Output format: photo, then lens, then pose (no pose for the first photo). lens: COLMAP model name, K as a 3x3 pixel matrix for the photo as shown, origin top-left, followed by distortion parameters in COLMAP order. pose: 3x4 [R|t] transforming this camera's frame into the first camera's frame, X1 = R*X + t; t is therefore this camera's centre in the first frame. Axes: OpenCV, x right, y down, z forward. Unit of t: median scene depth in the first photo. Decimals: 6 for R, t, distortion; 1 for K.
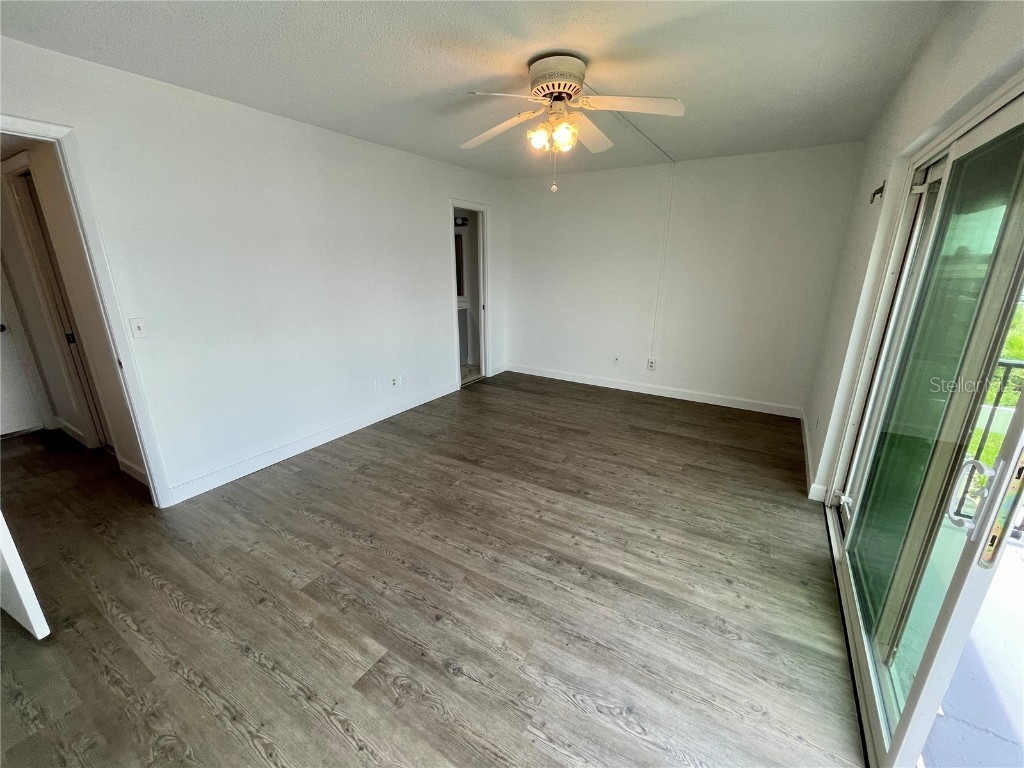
lens RADIAL K [[416.3, 0, 513.6], [0, 416.3, 384.2], [0, 0, 1]] dist [0.000918, 0.000205]
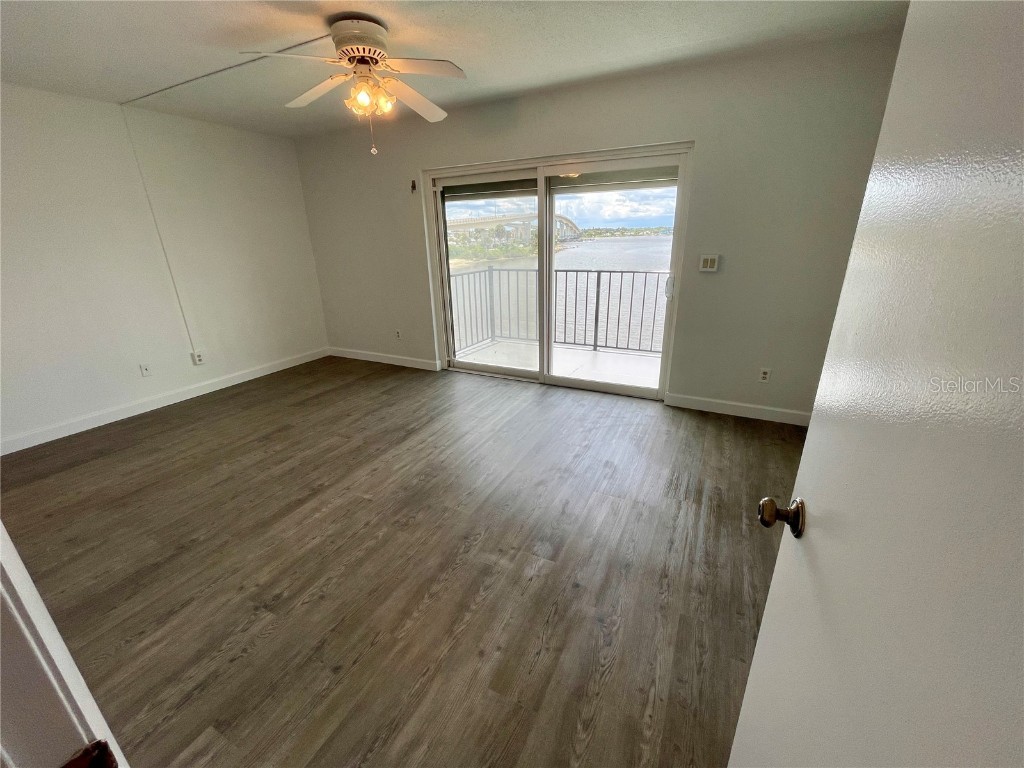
lens RADIAL K [[416.3, 0, 513.6], [0, 416.3, 384.2], [0, 0, 1]] dist [0.000918, 0.000205]
pose [[-0.082125, -0.338253, 0.937465, -0.918843], [0.308358, 0.885862, 0.346647, -0.167185], [-0.947719, 0.317543, 0.031552, 0.675745]]
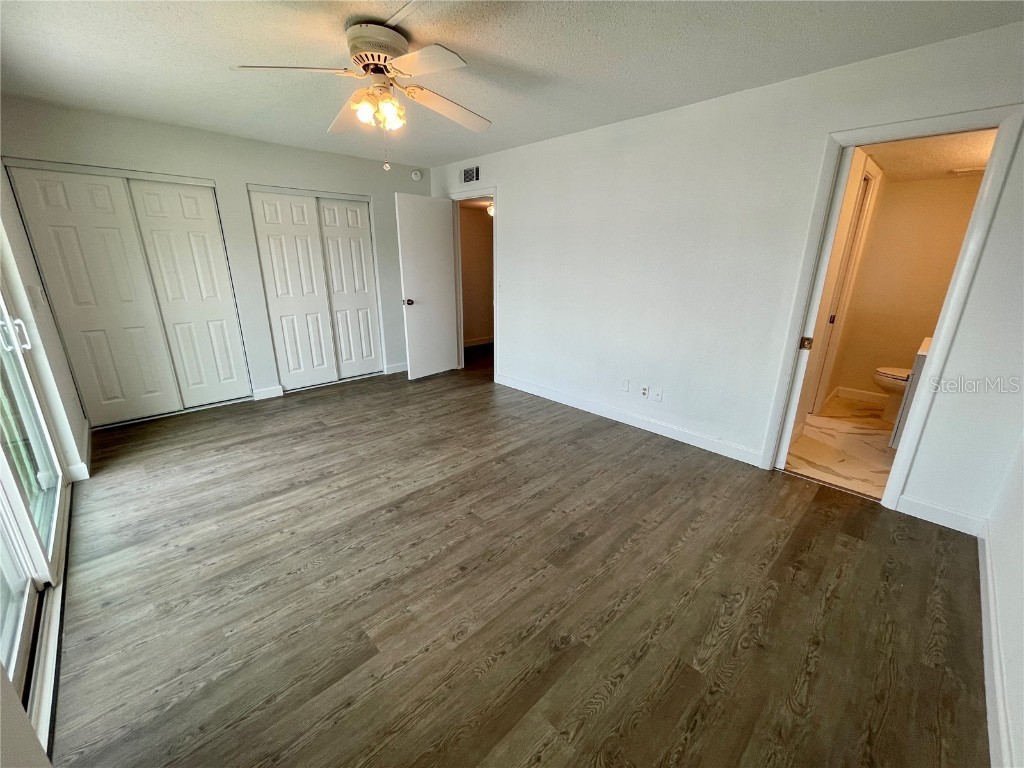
lens RADIAL K [[420.2, 0, 508.9], [0, 420.2, 385.0], [0, 0, 1]] dist [0.016155, 0.000474]
pose [[-0.260657, 0.282053, -0.923312, 0.877759], [-0.279971, 0.893191, 0.351889, -0.366514], [0.923945, 0.350223, -0.153850, 1.309076]]
